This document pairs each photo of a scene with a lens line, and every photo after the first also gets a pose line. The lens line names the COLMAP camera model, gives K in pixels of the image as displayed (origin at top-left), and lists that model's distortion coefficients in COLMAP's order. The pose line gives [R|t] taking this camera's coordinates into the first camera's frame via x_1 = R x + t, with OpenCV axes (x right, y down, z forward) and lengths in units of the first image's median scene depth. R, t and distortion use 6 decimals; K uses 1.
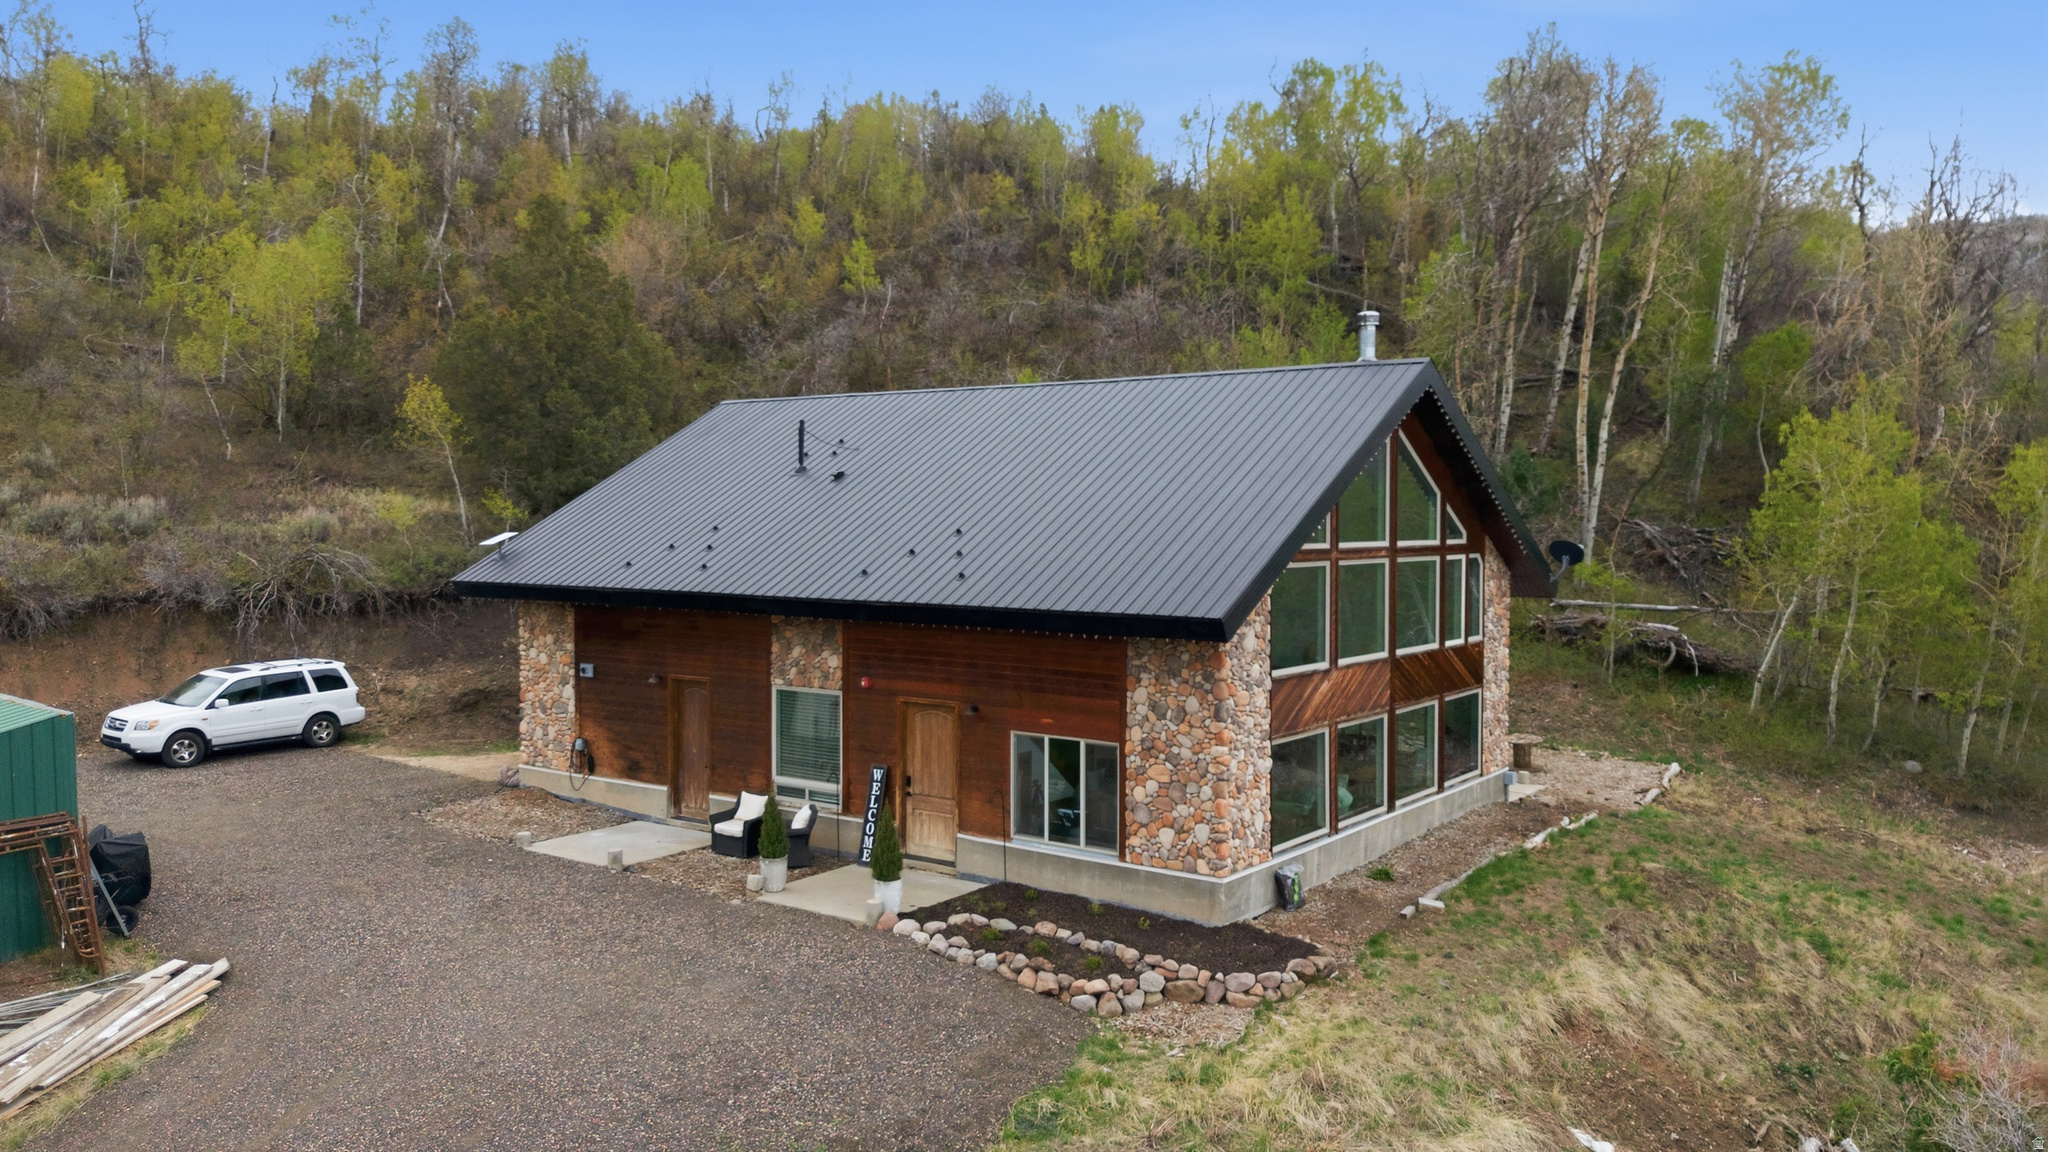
lens RADIAL K [[1509.3, 0, 1028.7], [0, 1509.3, 572.7], [0, 0, 1]] dist [0.041994, -0.009132]
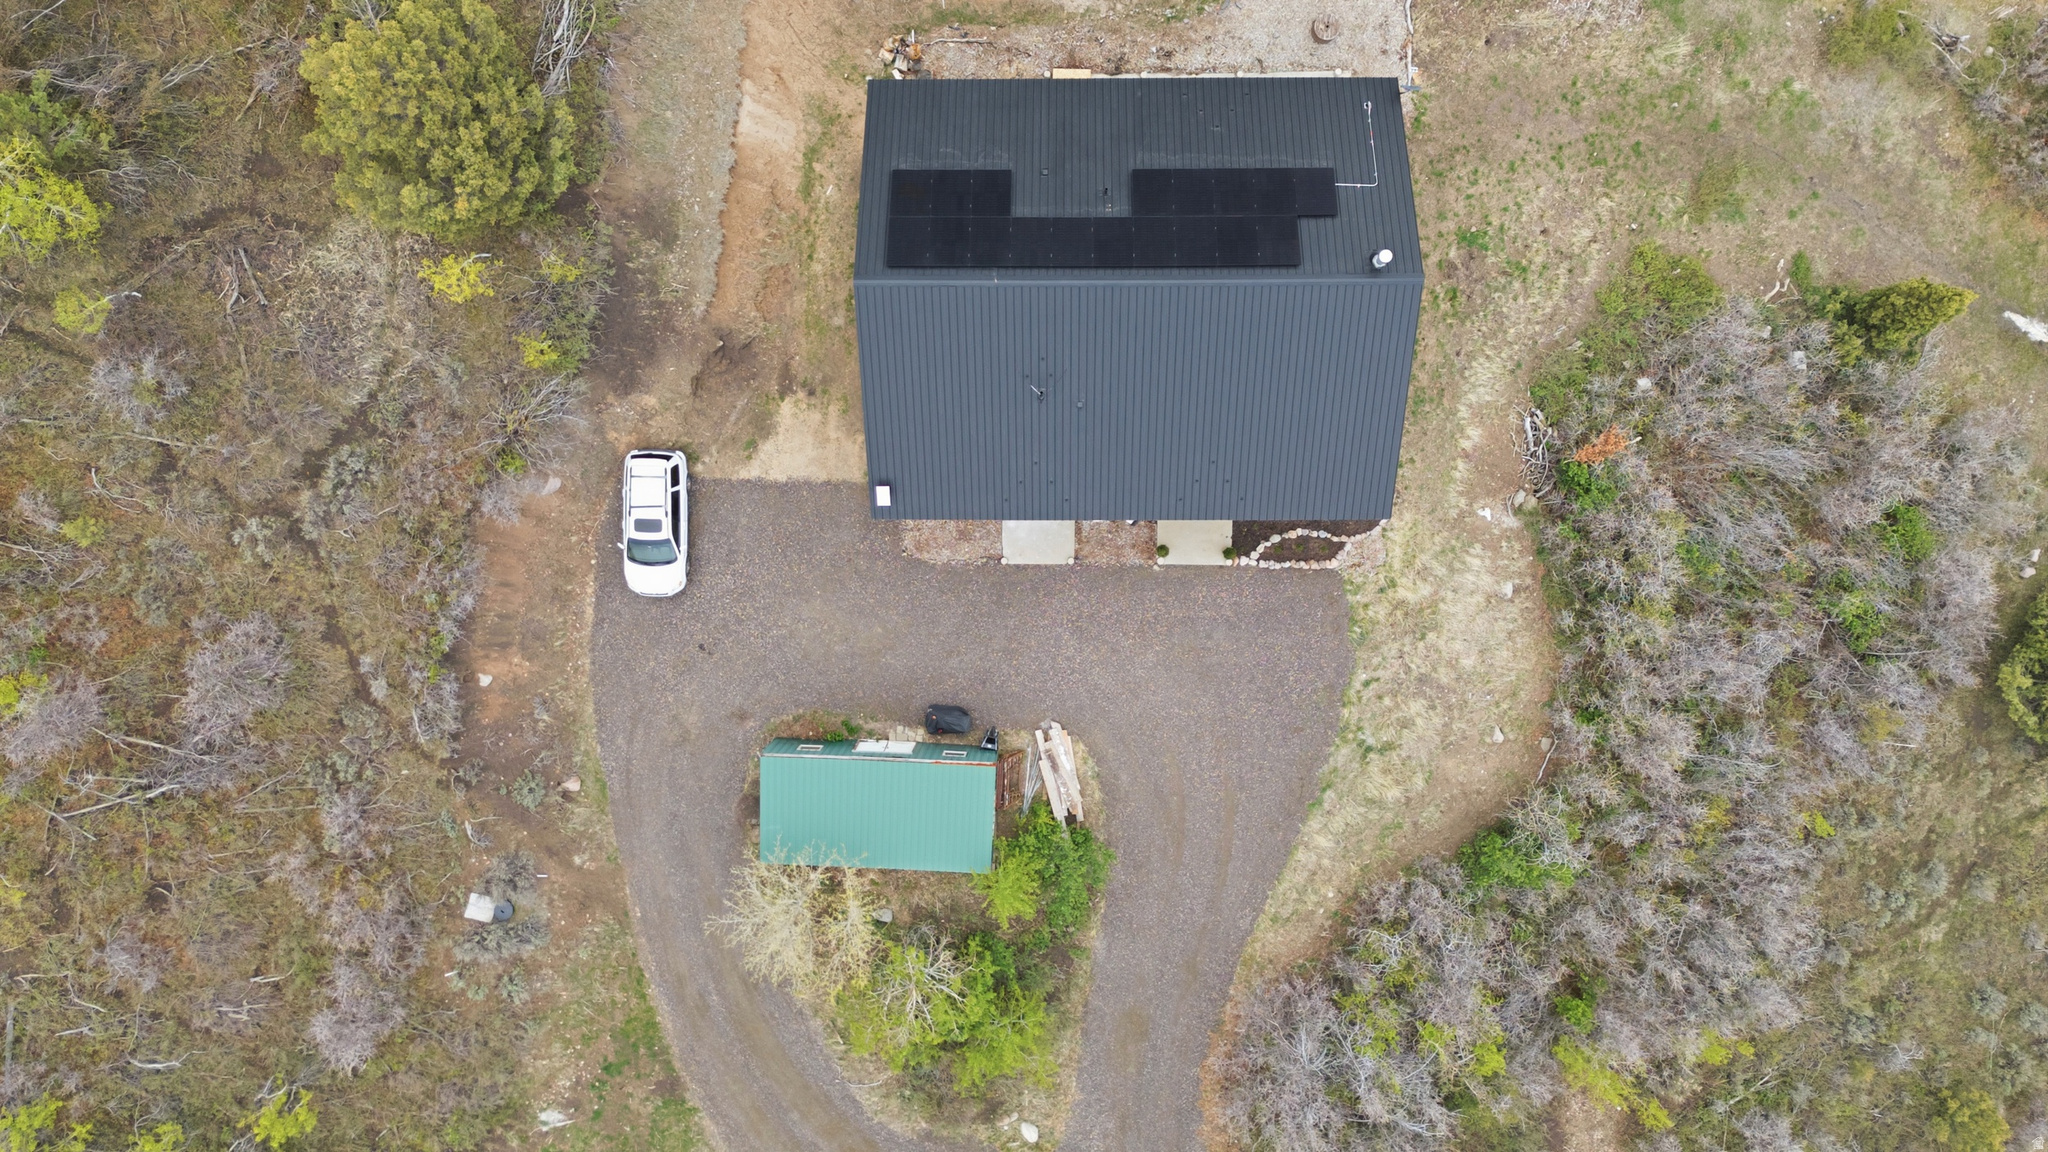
lens RADIAL K [[1498.3, 0, 1030.2], [0, 1498.3, 566.3], [0, 0, 1]] dist [0.087336, -0.075320]
pose [[0.810700, -0.584254, -0.037573, -0.253322], [0.049854, 0.004947, 0.998744, -2.068900], [-0.583335, -0.811555, 0.033138, 0.995202]]
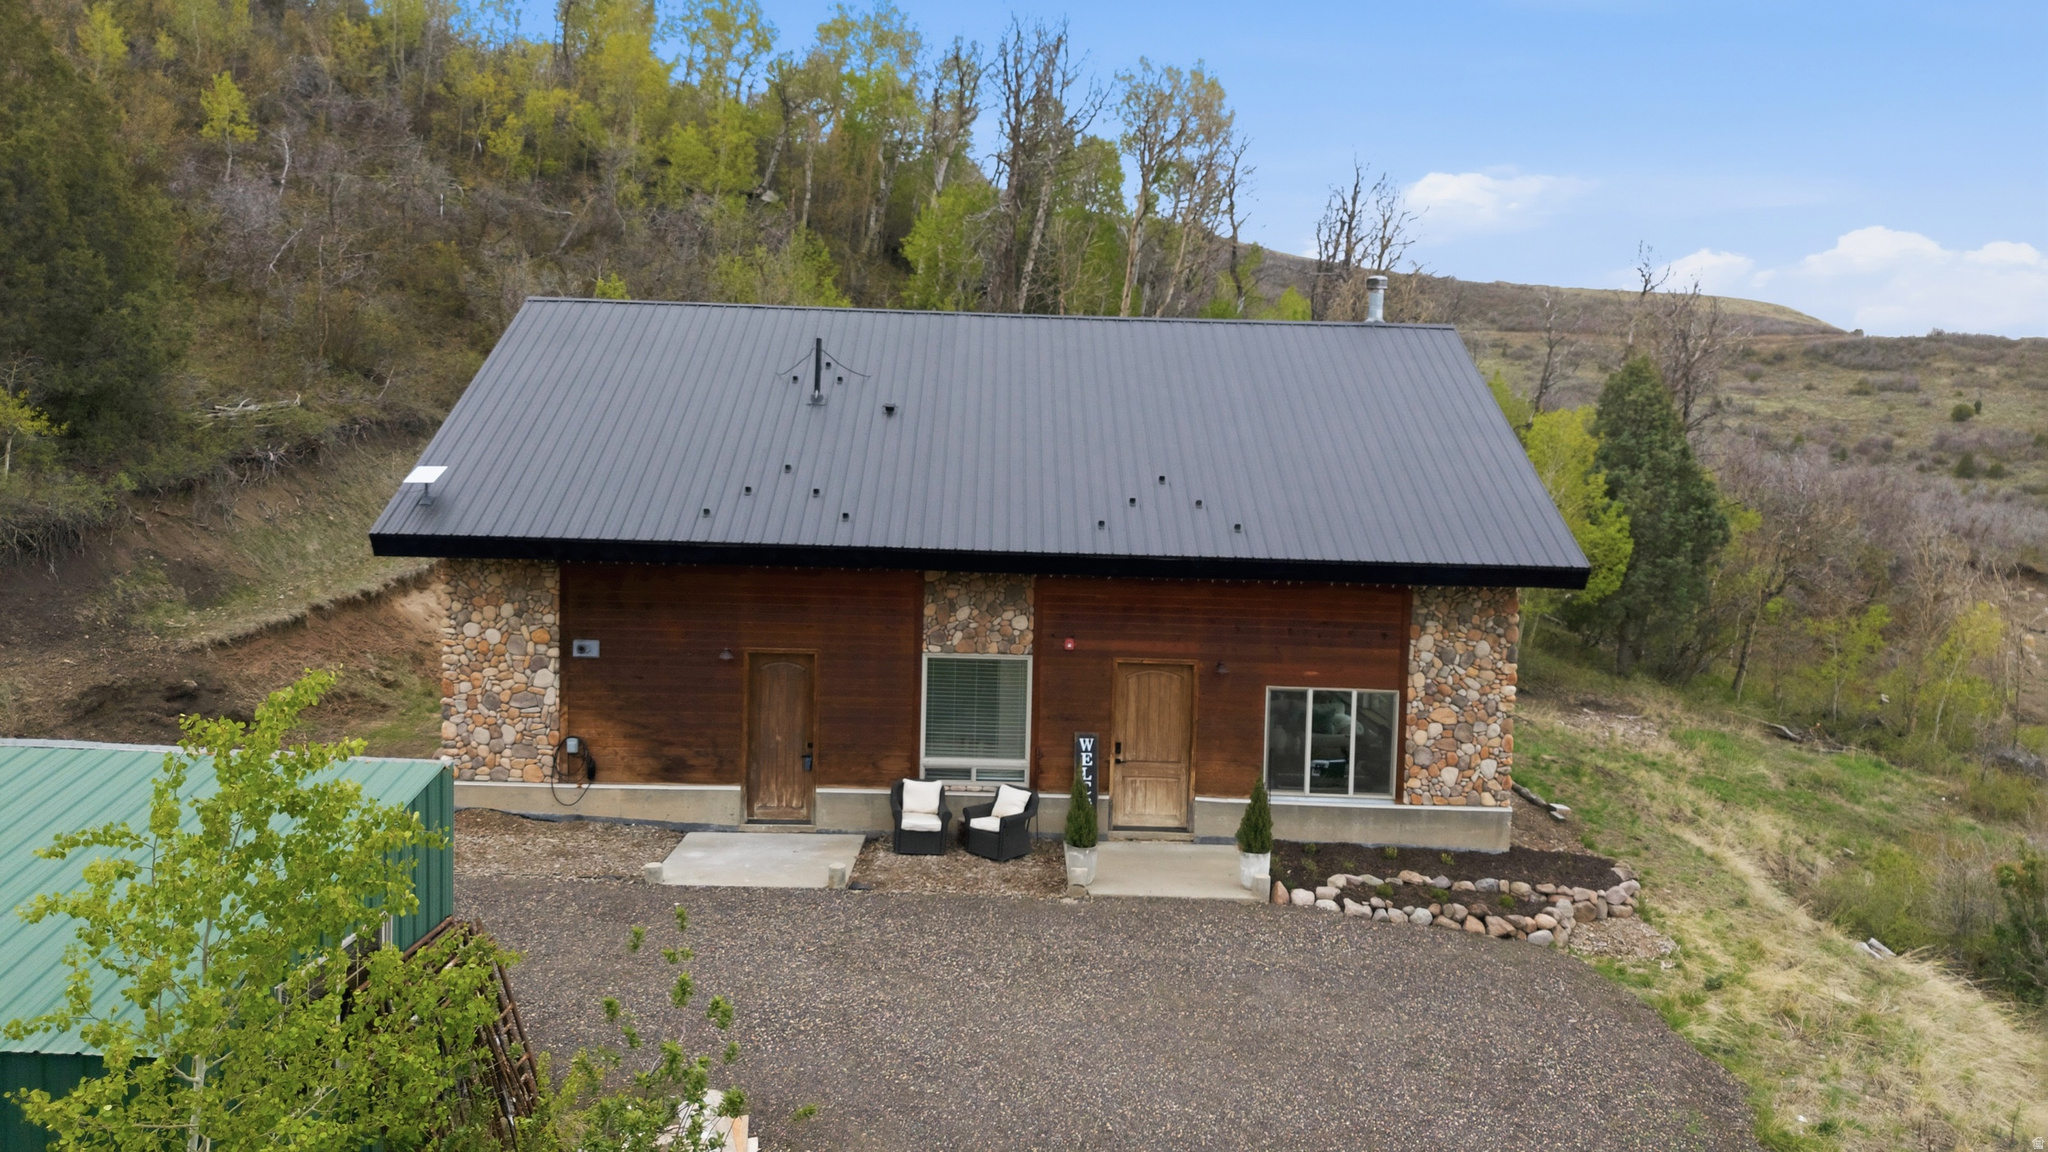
lens RADIAL K [[1509.3, 0, 1028.7], [0, 1509.3, 572.7], [0, 0, 1]] dist [0.041994, -0.009132]
pose [[0.798329, -0.027205, 0.601606, -0.702245], [-0.003355, 0.998763, 0.049617, -0.015794], [-0.602212, -0.041629, 0.797250, 0.310144]]
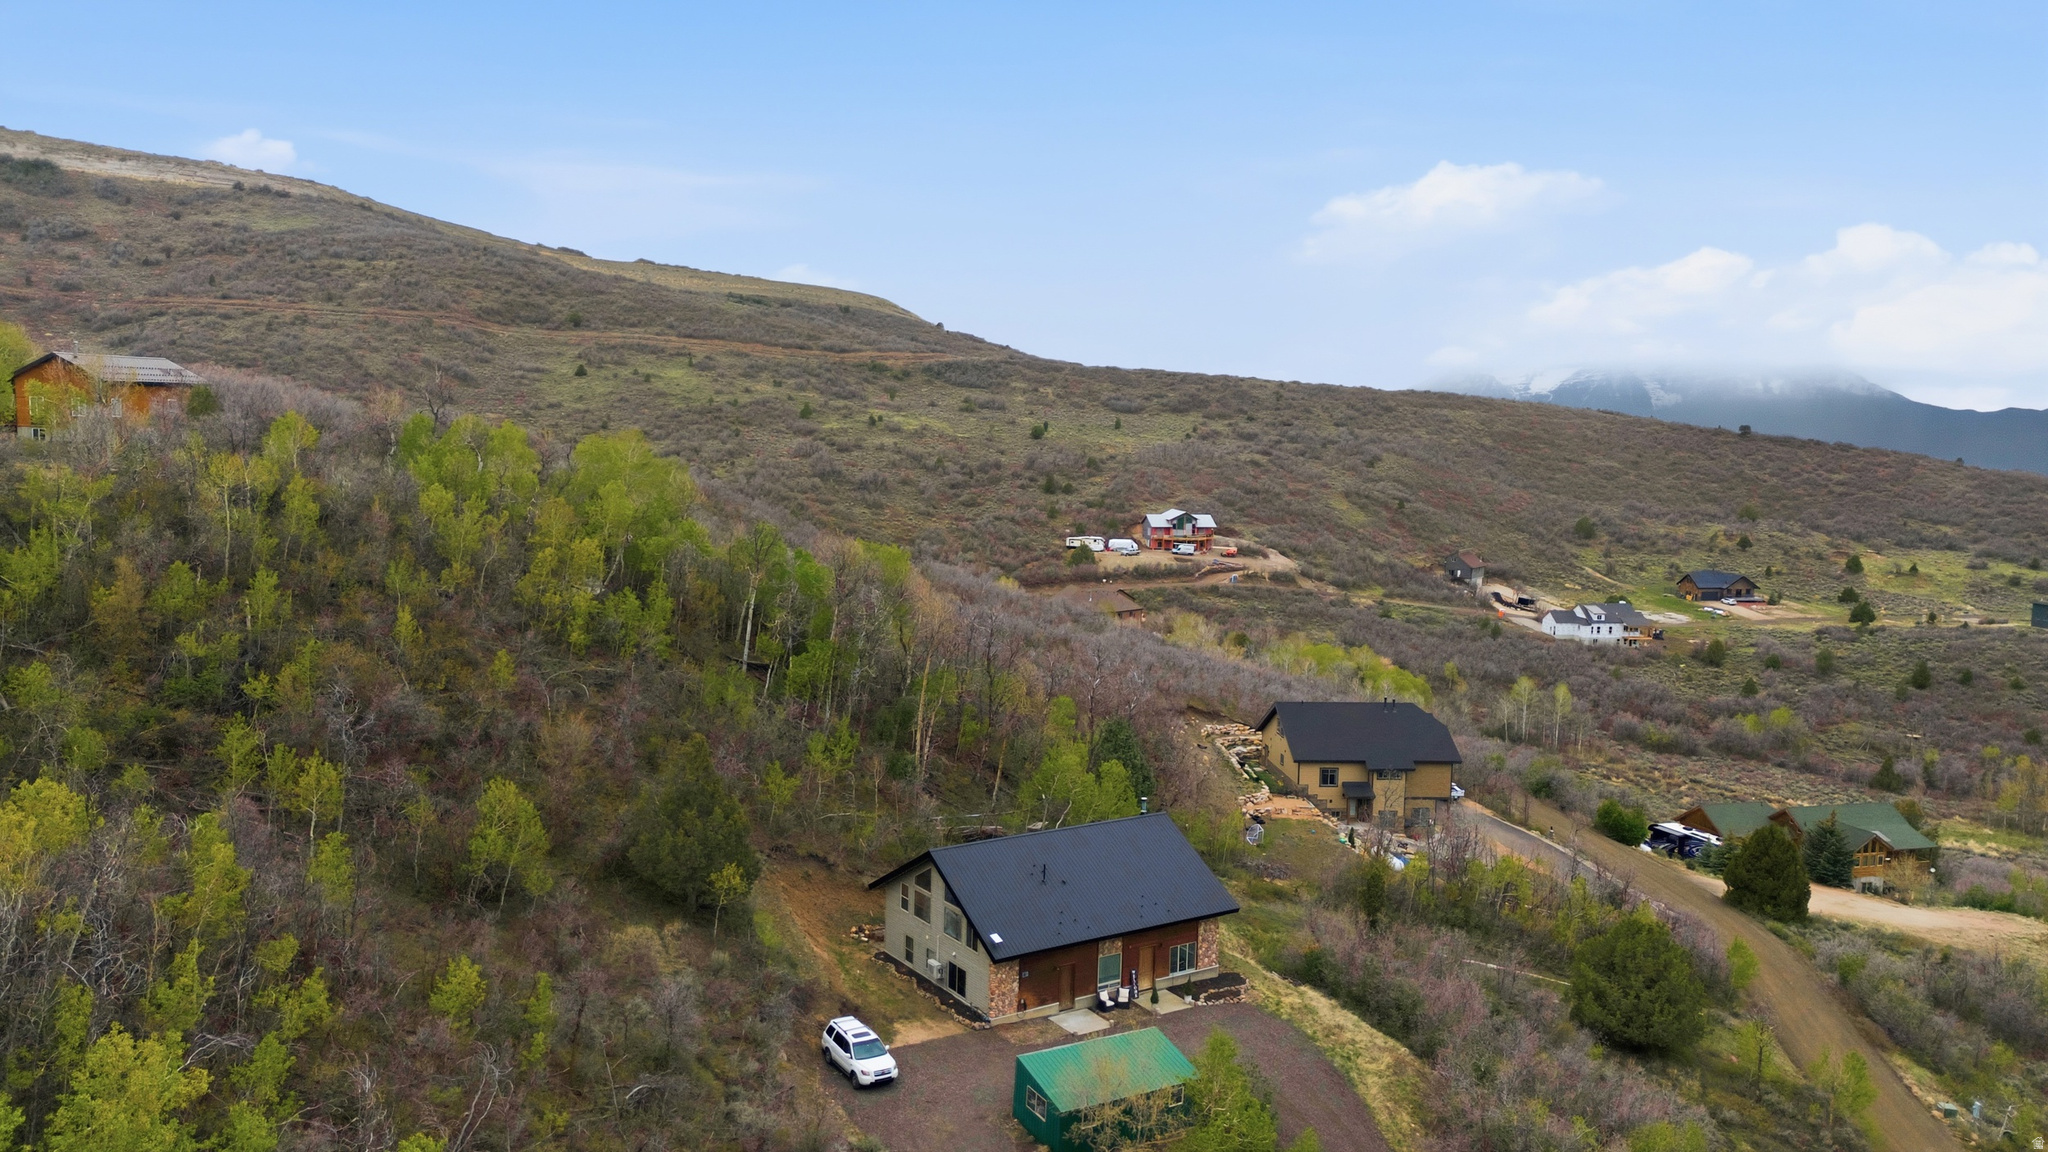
lens RADIAL K [[1495.9, 0, 1024.0], [0, 1495.9, 576.0], [0, 0, 1]] dist [0.082375, -0.073089]
pose [[0.348110, -0.096563, 0.932467, -3.462619], [0.008721, 0.994971, 0.099780, -1.164994], [-0.937413, -0.026602, 0.347202, 0.061728]]
